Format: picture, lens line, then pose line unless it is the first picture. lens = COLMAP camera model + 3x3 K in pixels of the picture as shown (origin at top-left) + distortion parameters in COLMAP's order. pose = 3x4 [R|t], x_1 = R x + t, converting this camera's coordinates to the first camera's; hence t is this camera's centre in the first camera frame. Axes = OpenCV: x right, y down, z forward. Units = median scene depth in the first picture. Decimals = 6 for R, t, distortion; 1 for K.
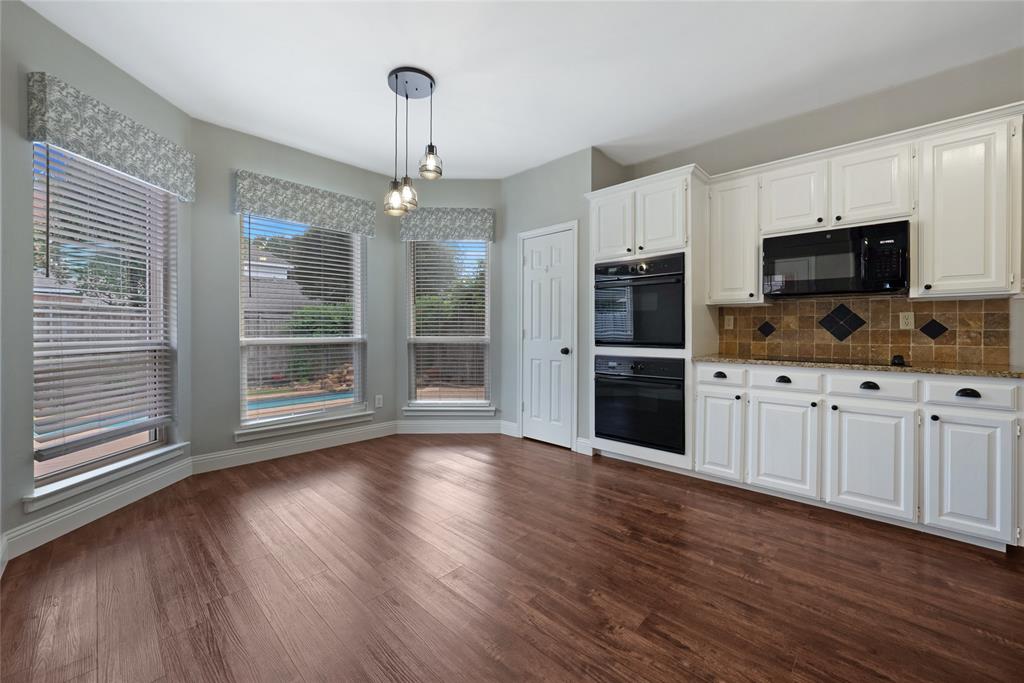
lens RADIAL K [[407.7, 0, 510.4], [0, 407.7, 327.0], [0, 0, 1]] dist [-0.010475, 0.001363]
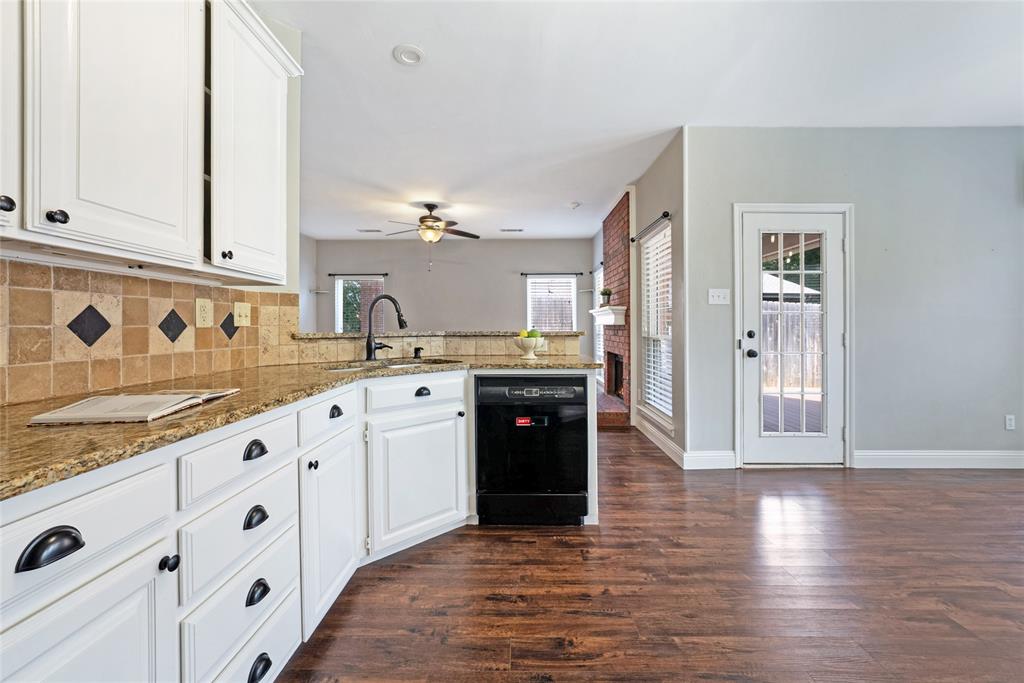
lens RADIAL K [[407.7, 0, 521.4], [0, 407.7, 323.0], [0, 0, 1]] dist [-0.010475, 0.001363]
pose [[-0.735932, -0.009224, -0.676993, 0.956737], [0.000390, 0.999901, -0.014047, 0.002423], [0.677056, -0.010602, -0.735855, 0.540927]]
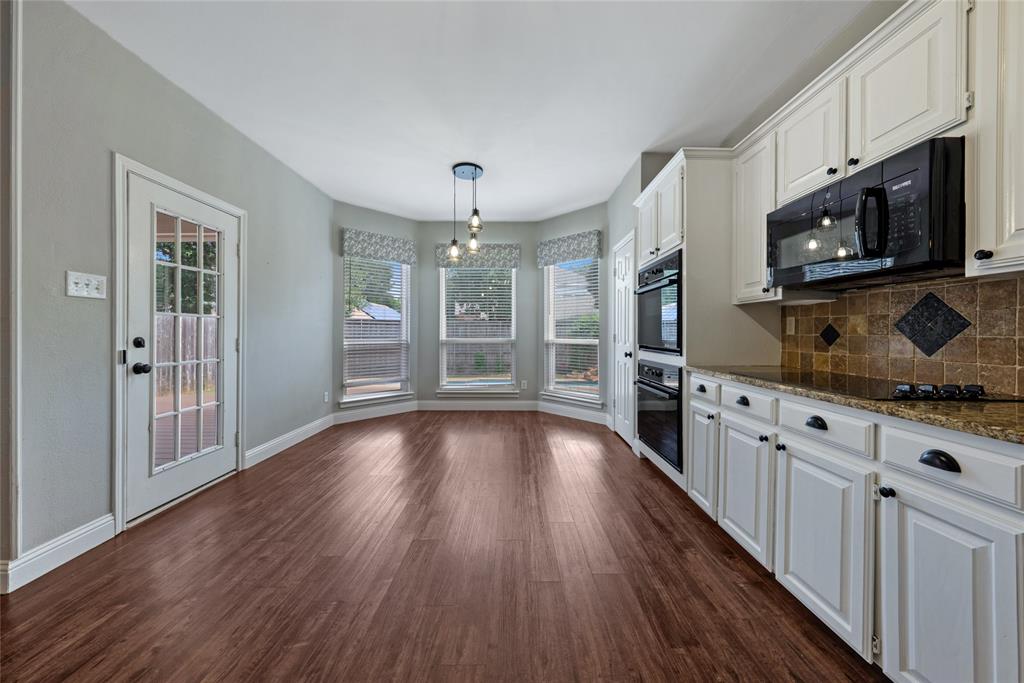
lens RADIAL K [[352.1, 0, 513.3], [0, 352.1, 333.3], [0, 0, 1]] dist [-0.014942, 0.002840]
pose [[0.686639, 0.001771, -0.726996, 0.759727], [0.002990, 0.999982, 0.005261, -0.002135], [0.726992, -0.005786, 0.686621, 0.204670]]
